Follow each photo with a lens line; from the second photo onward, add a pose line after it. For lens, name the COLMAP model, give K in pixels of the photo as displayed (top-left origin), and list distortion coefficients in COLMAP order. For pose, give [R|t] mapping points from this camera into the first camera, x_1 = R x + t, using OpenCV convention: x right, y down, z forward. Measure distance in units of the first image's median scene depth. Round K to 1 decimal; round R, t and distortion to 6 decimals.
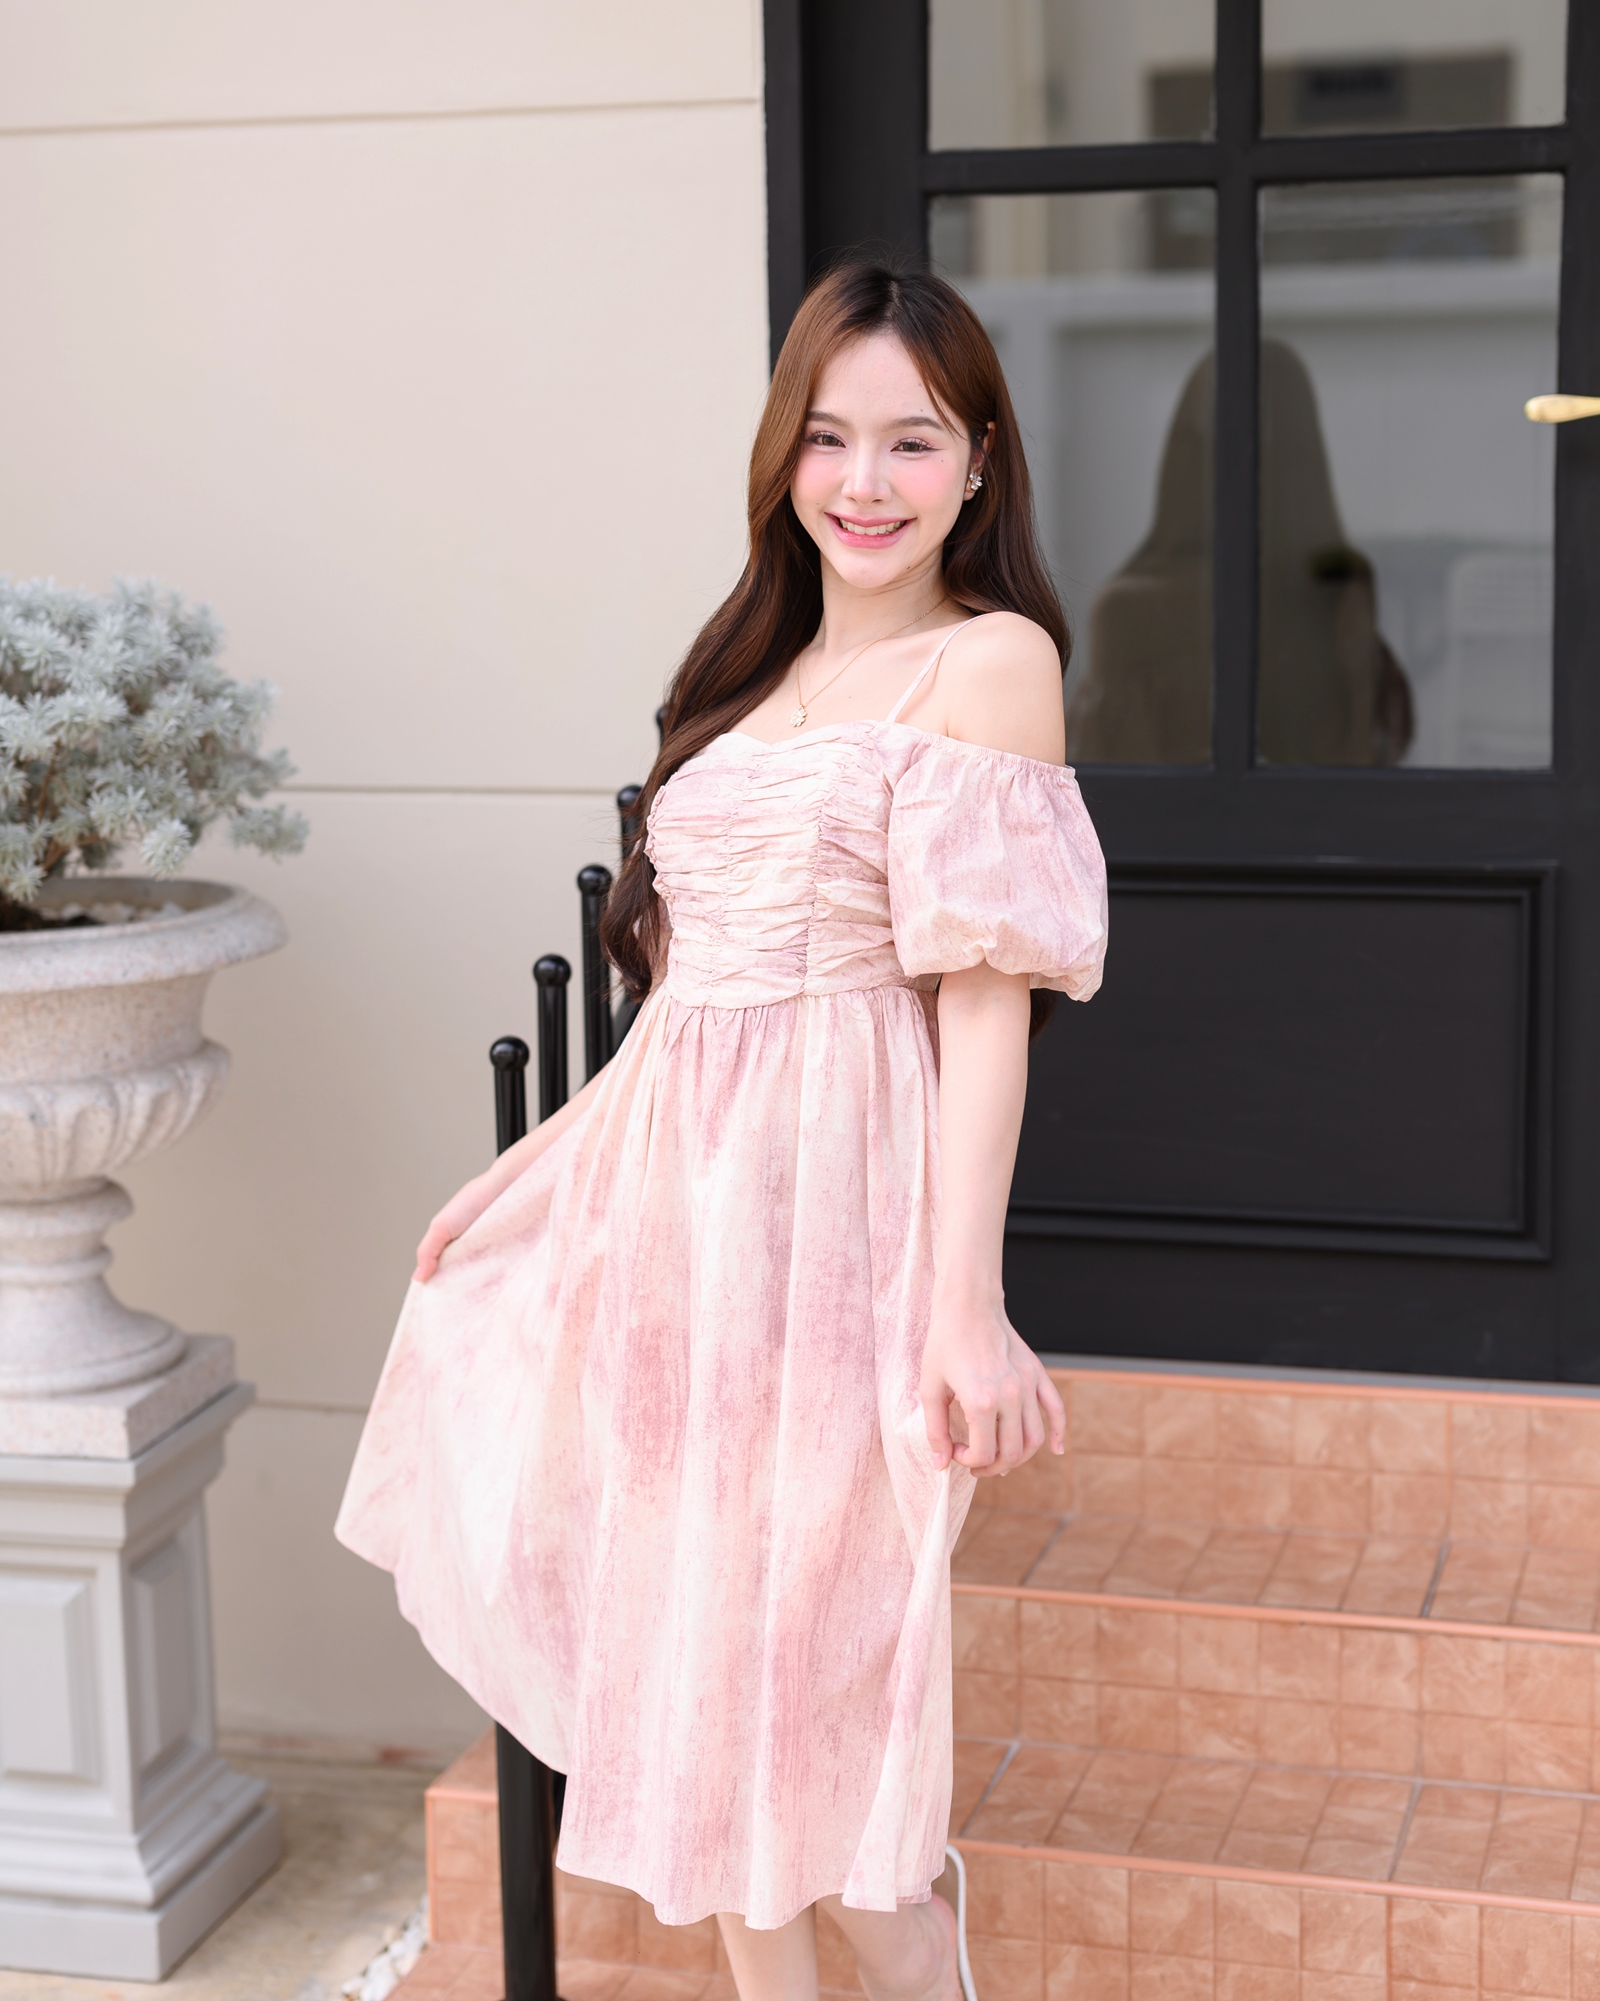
lens RADIAL K [[3445.4, 0, 827.3], [0, 3445.4, 997.0], [0, 0, 1]] dist [0.054330, 0.177985]
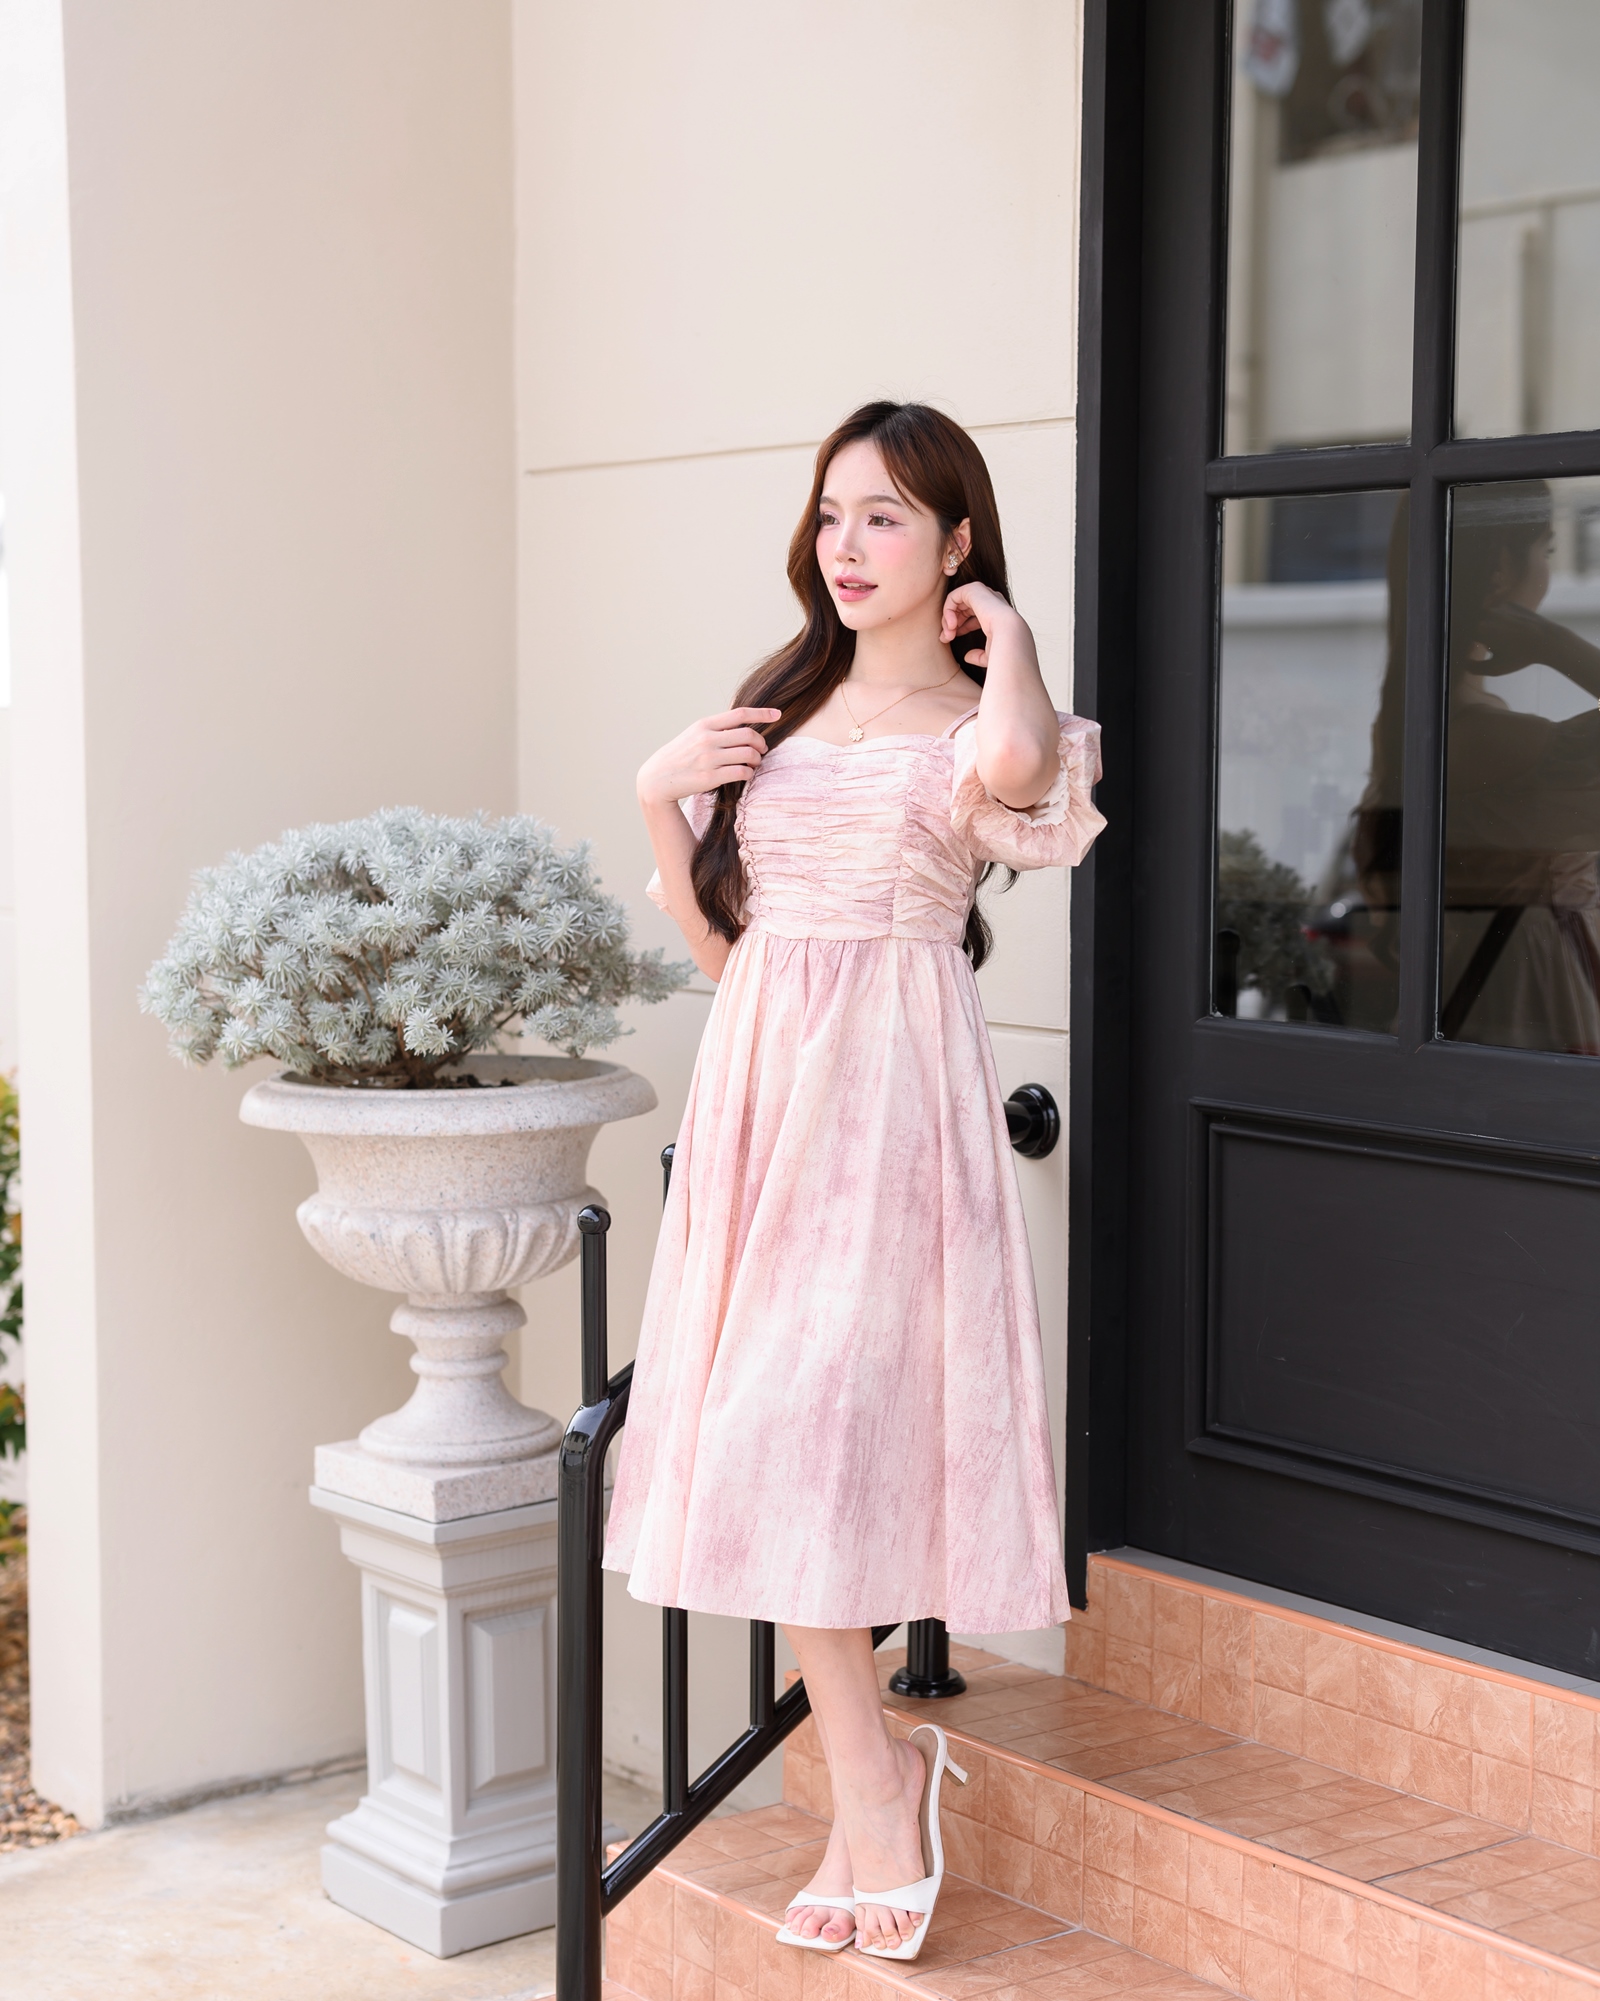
lens RADIAL K [[3462.1, 0, 824.4], [0, 3462.1, 1029.0], [0, 0, 1]] dist [0.066968, 0.178012]
pose [[0.804539, 0.073758, -0.589301, 0.623352], [-0.109033, 0.993737, -0.024478, -0.026573], [0.583805, 0.083946, 0.807542, 0.061372]]
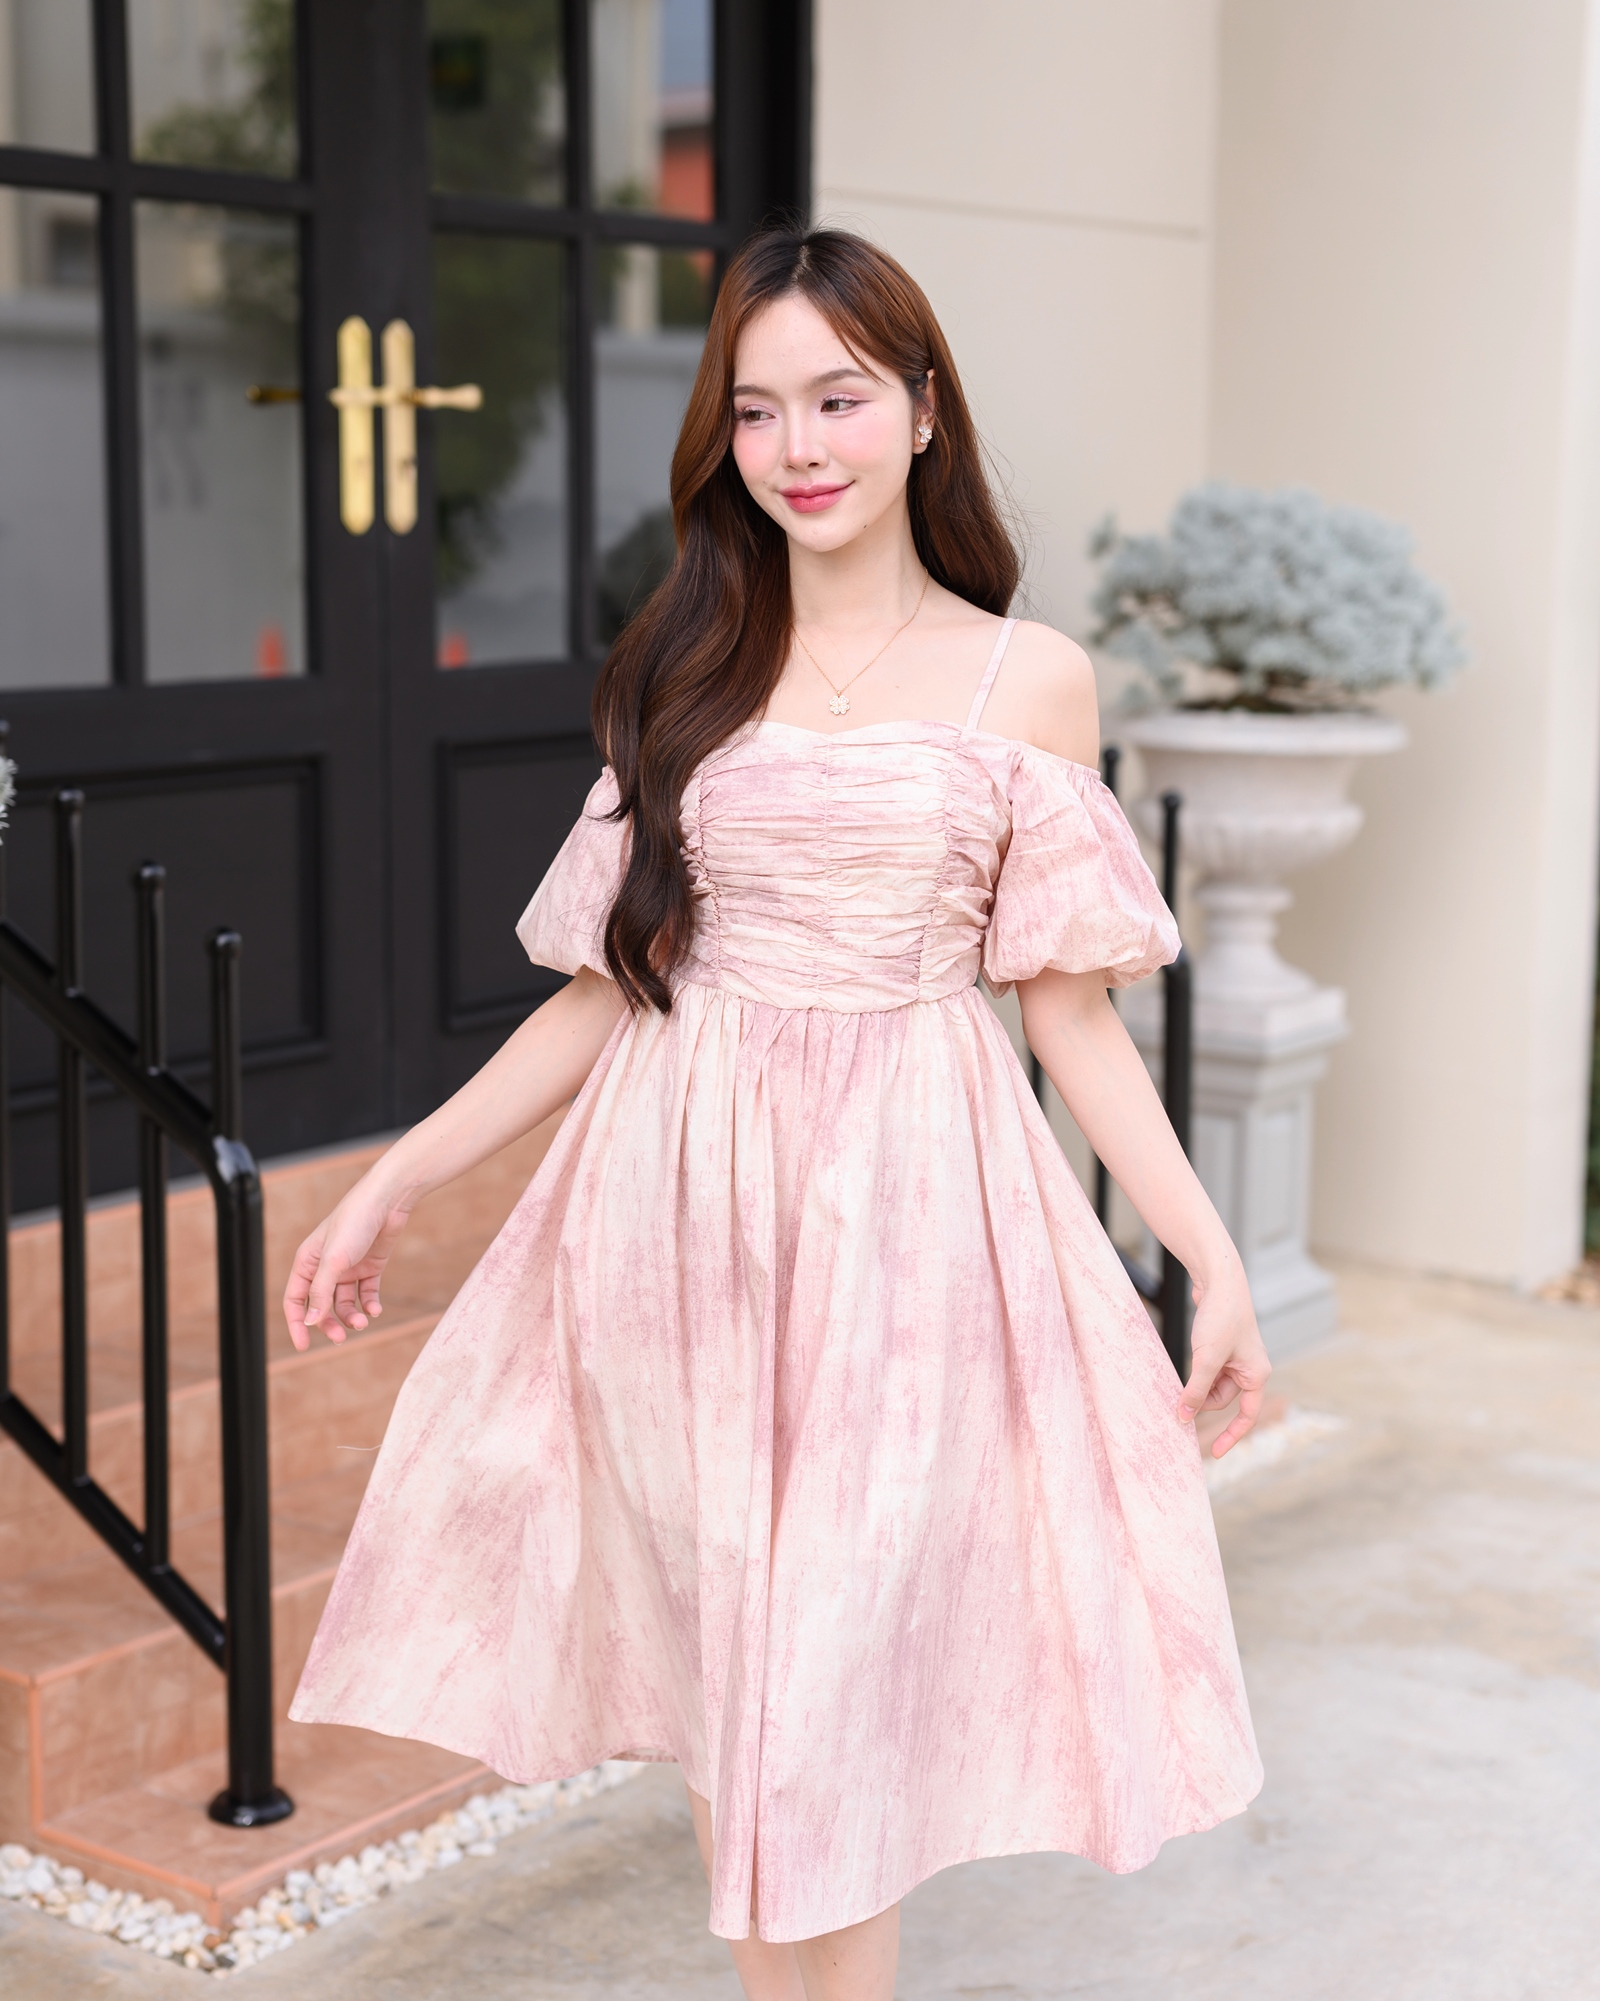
lens RADIAL K [[3425.6, 0, 833.2], [0, 3425.6, 999.6], [0, 0, 1]] dist [0.055933, 0.116703]
pose [[0.328105, -0.127901, 0.935943, -0.987178], [0.127269, 0.987743, 0.090364, -0.037871], [-0.936029, 0.089468, 0.340361, 0.400871]]
